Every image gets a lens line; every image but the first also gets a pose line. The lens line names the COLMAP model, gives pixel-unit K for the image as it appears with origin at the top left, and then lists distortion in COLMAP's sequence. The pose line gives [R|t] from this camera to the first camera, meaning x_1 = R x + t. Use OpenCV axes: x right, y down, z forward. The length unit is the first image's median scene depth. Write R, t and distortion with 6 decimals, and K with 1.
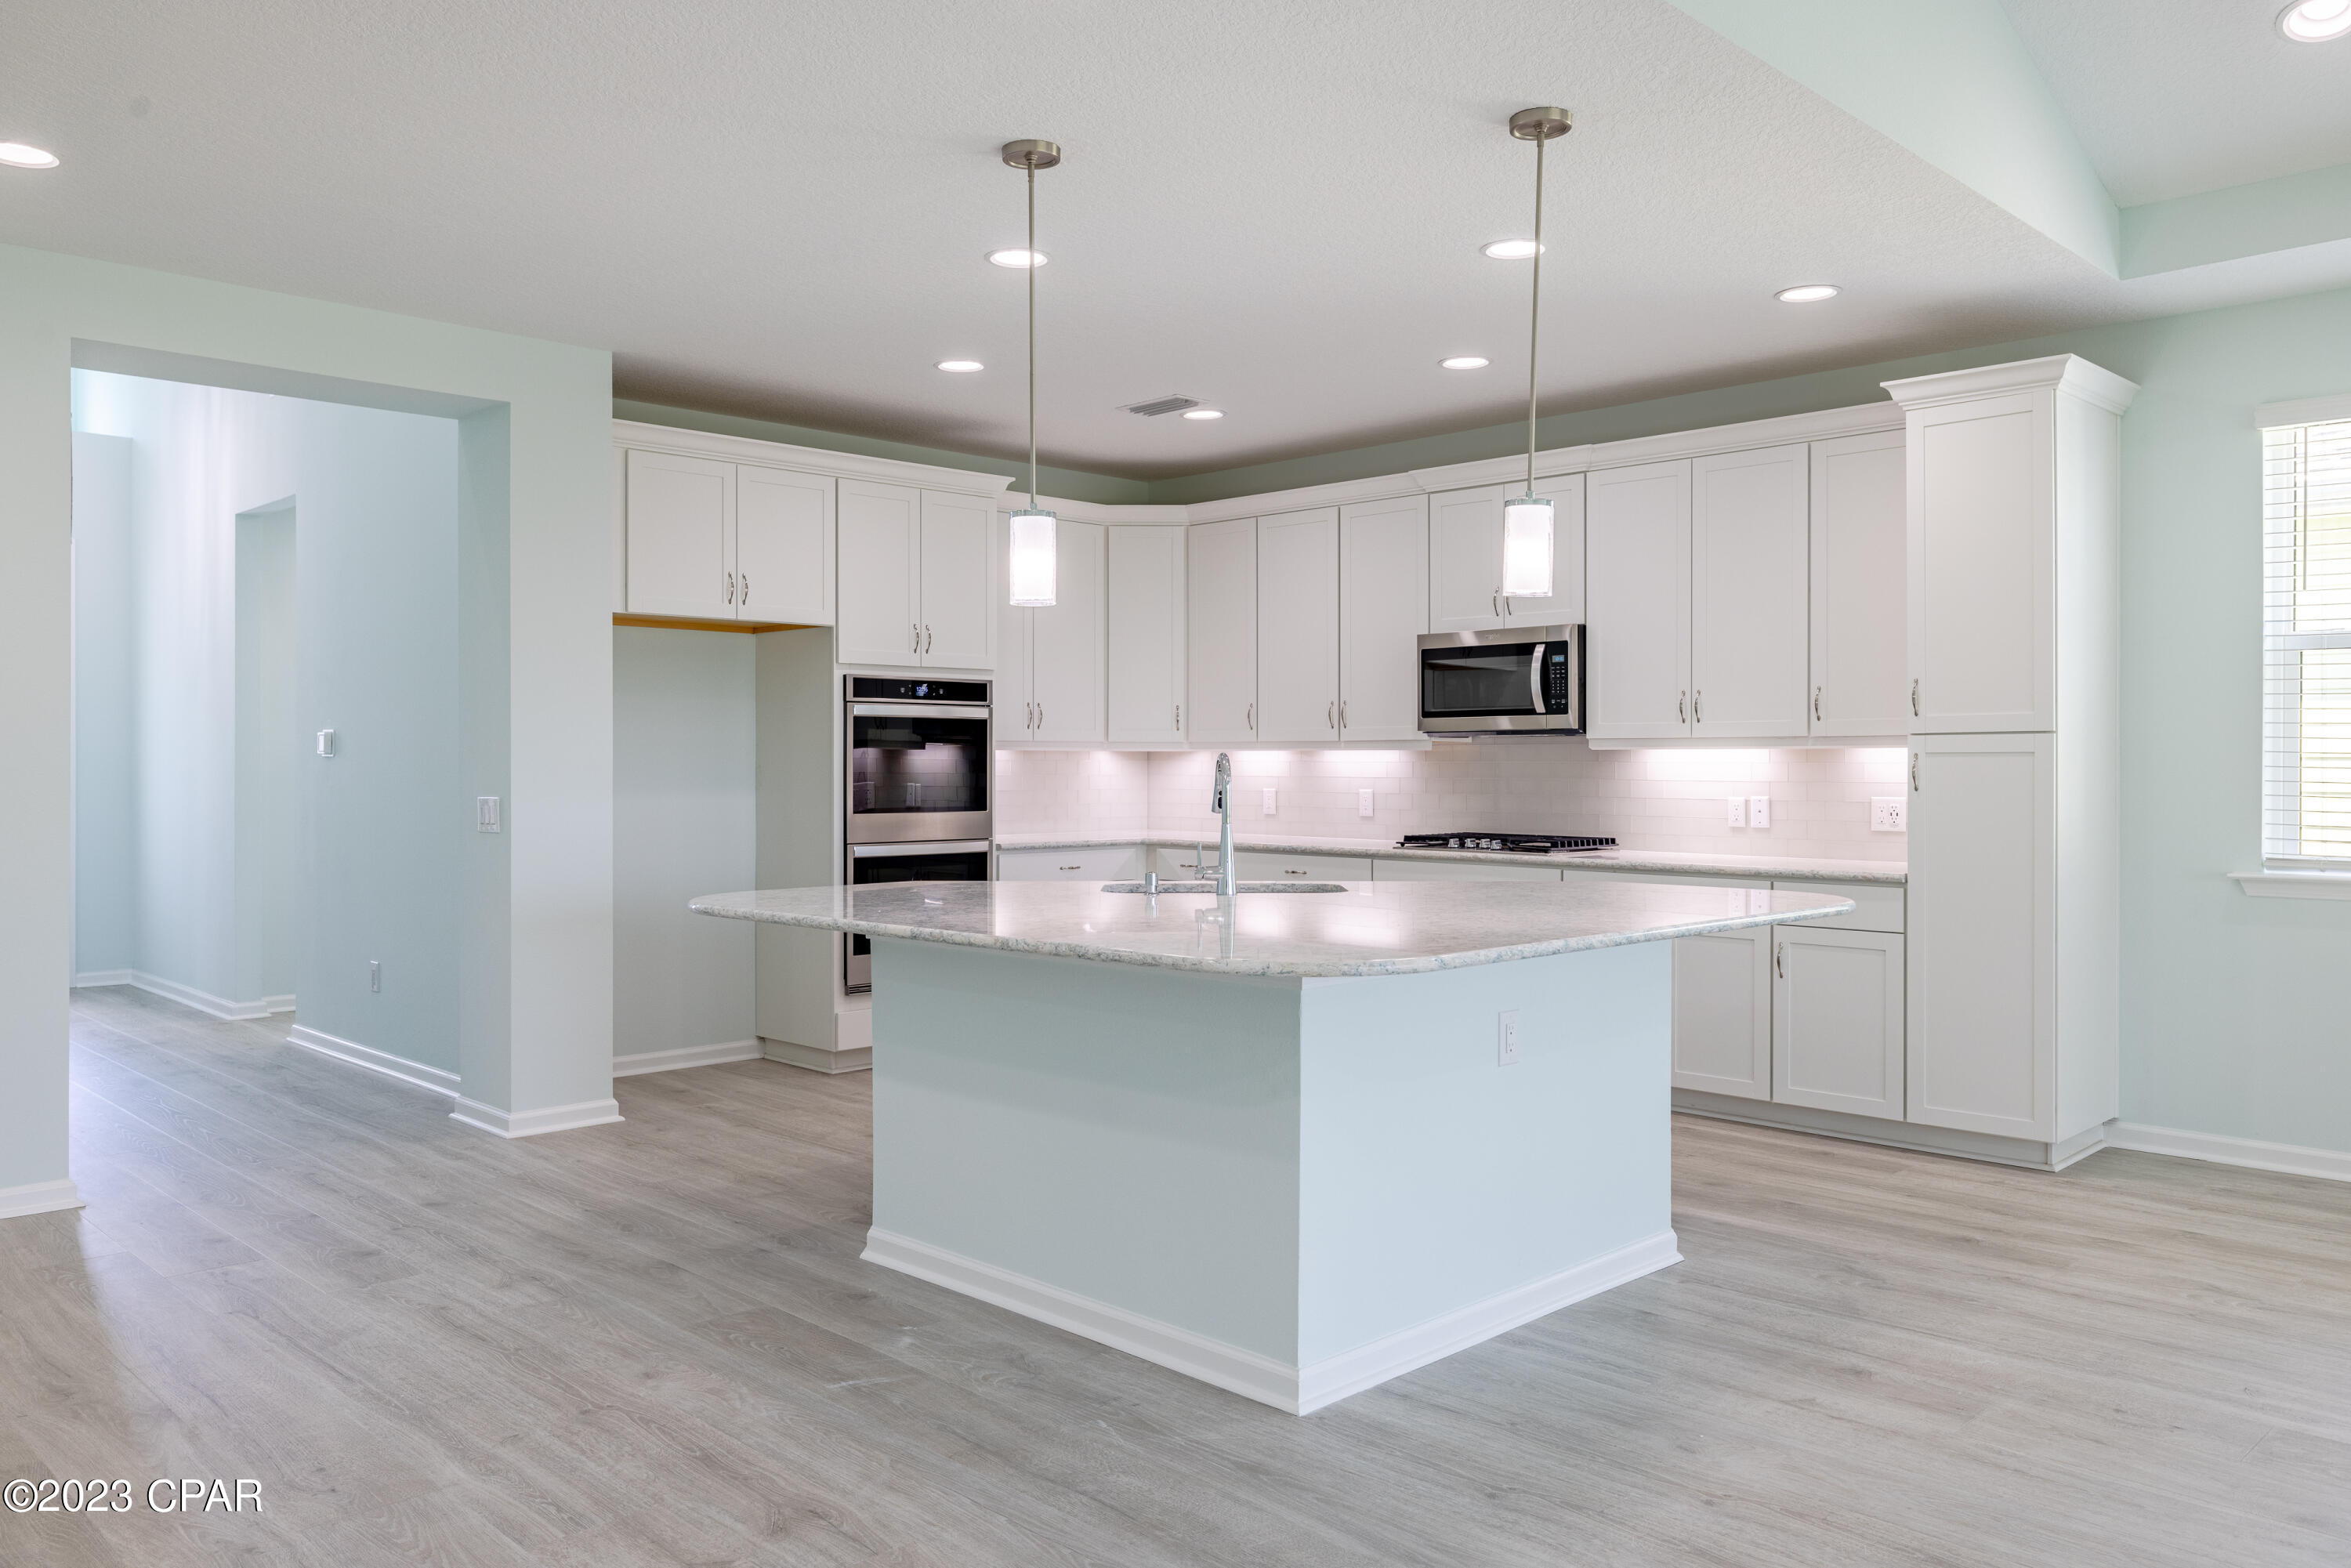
lens RADIAL K [[1734.6, 0, 1161.9], [0, 1734.6, 784.4], [0, 0, 1]] dist [0.006749, -0.001546]
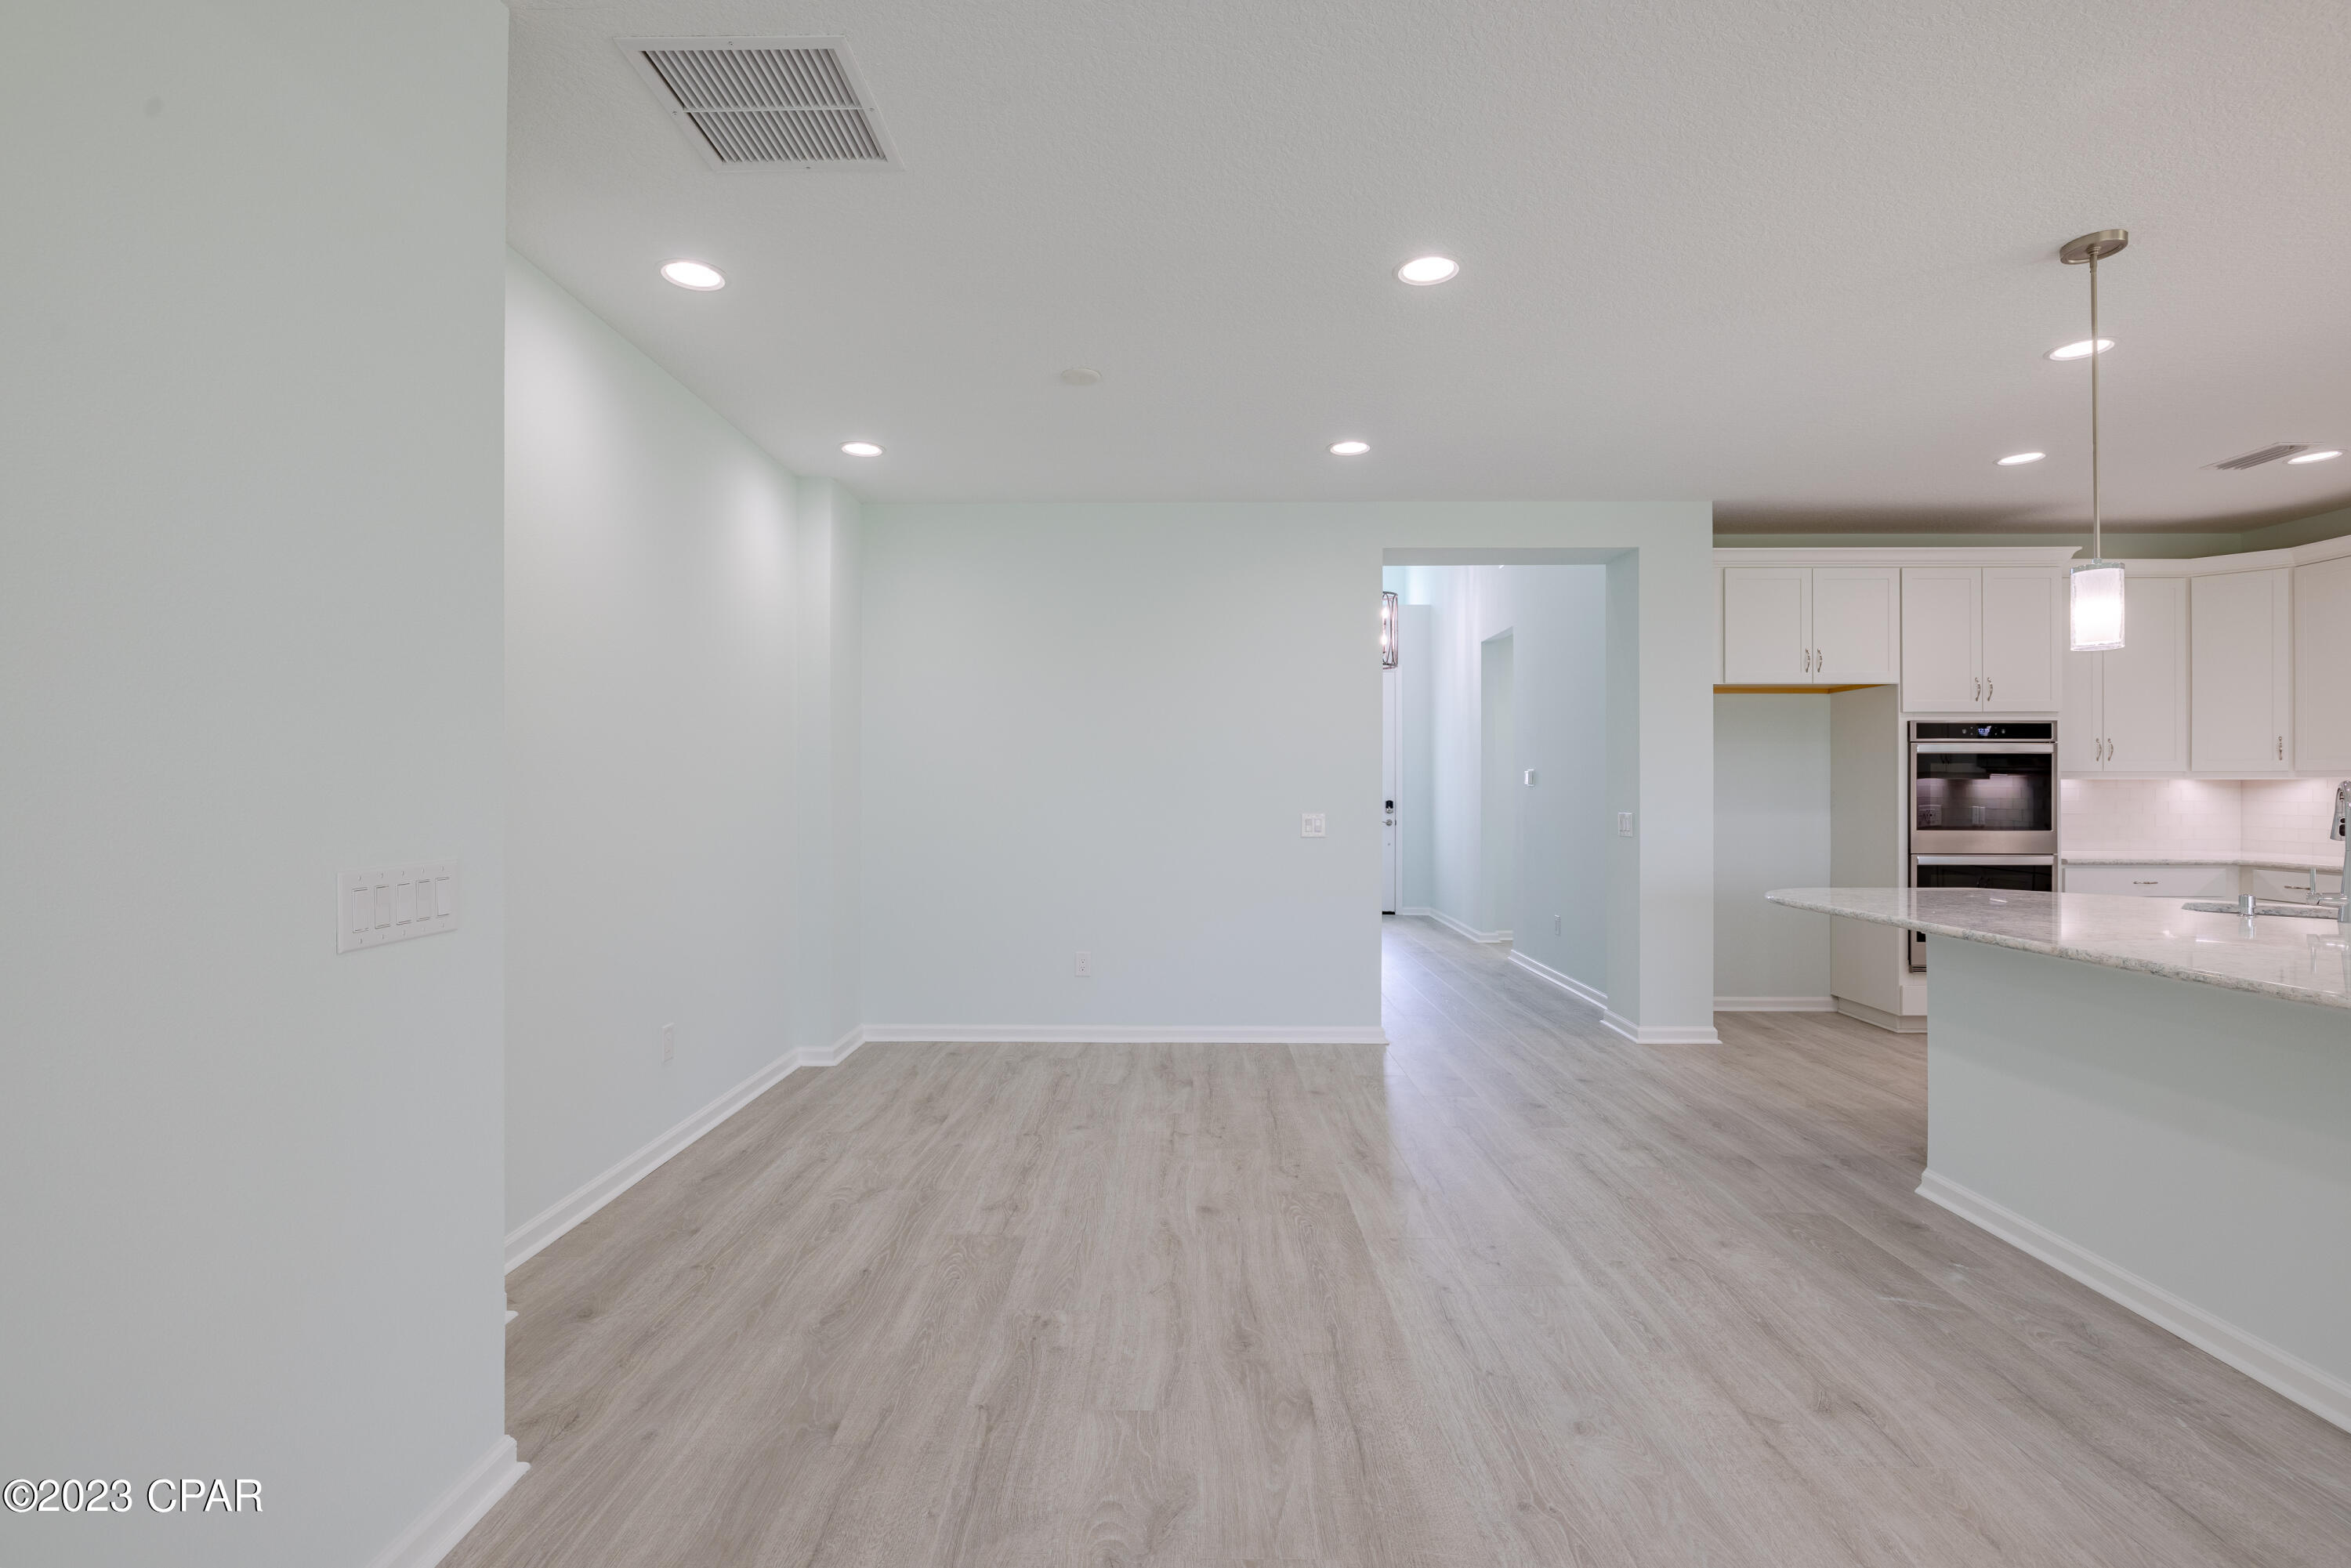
lens RADIAL K [[1090.1, 0, 1164.8], [0, 1090.1, 785.4], [0, 0, 1]] dist [-0.005656, 0.001546]
pose [[0.704125, -0.001756, -0.710074, -0.000248], [-0.009417, 0.999886, -0.011811, -0.001559], [0.710014, 0.015003, 0.704028, 0.057315]]
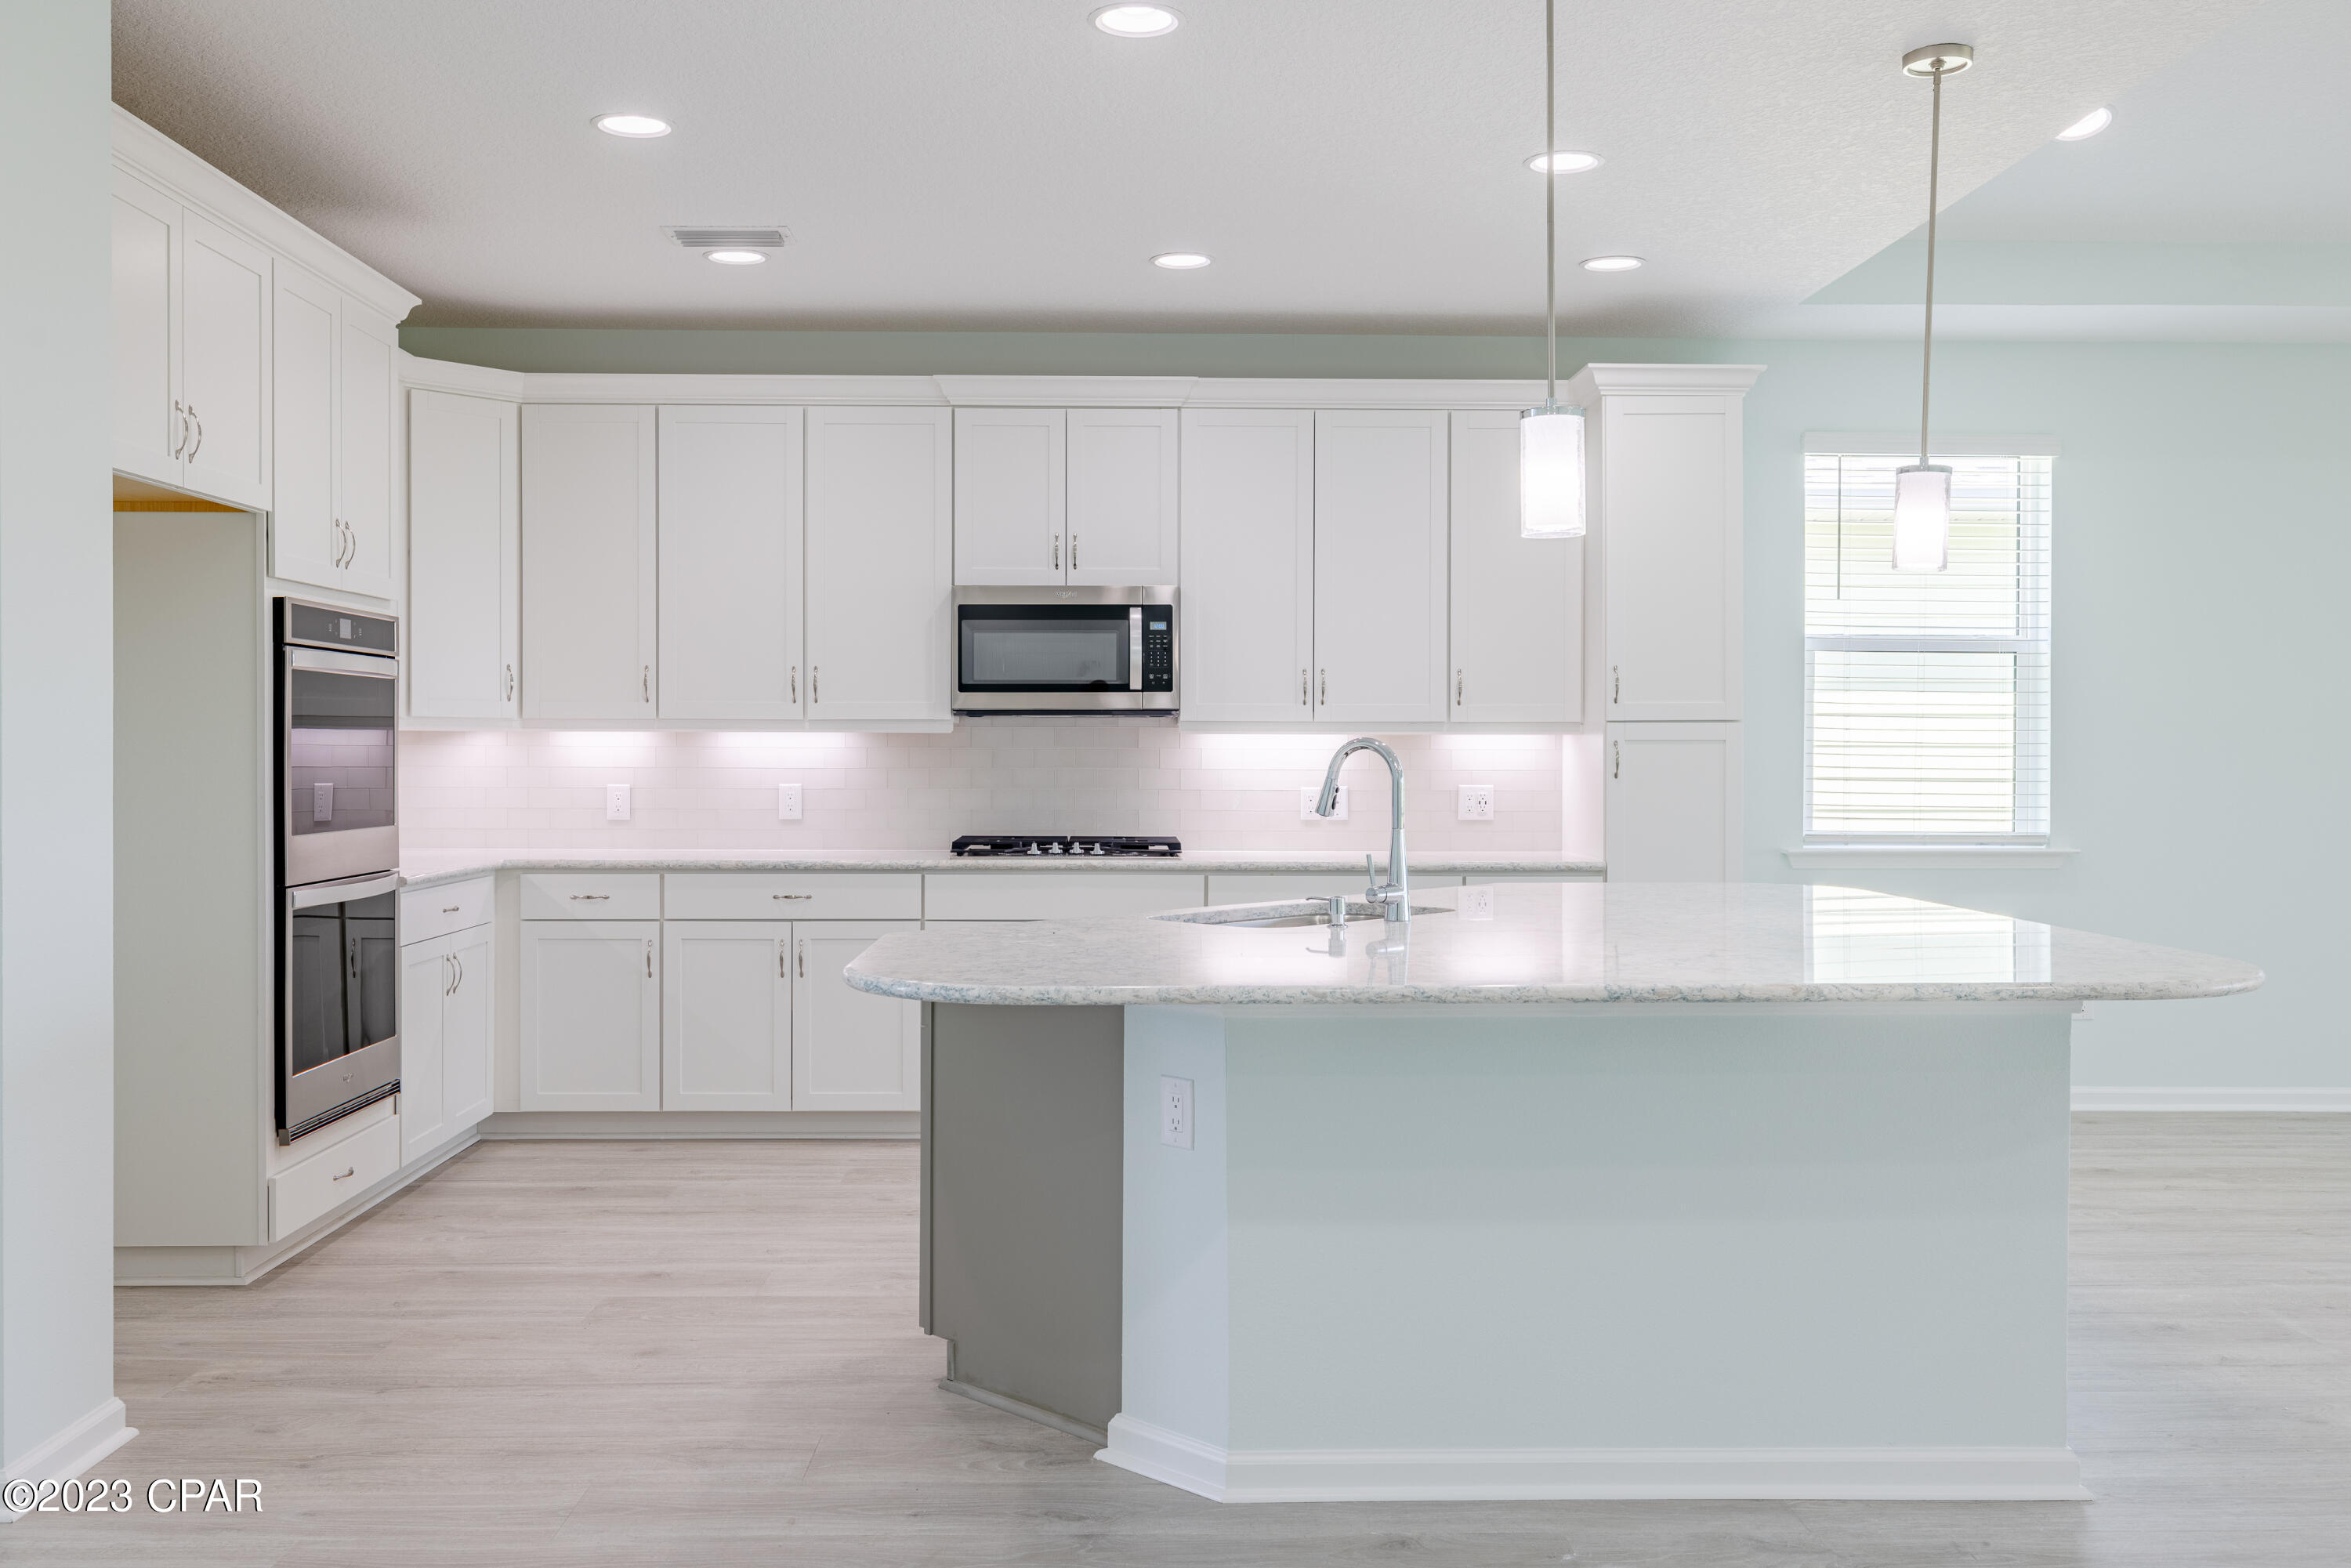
lens RADIAL K [[2031.0, 0, 1168.9], [0, 2031.0, 786.0], [0, 0, 1]] dist [-0.002971, 0.011934]
pose [[0.683099, -0.012367, 0.730221, -0.583981], [0.007827, 0.999923, 0.009613, -0.004944], [-0.730284, -0.000852, 0.683144, 0.383035]]
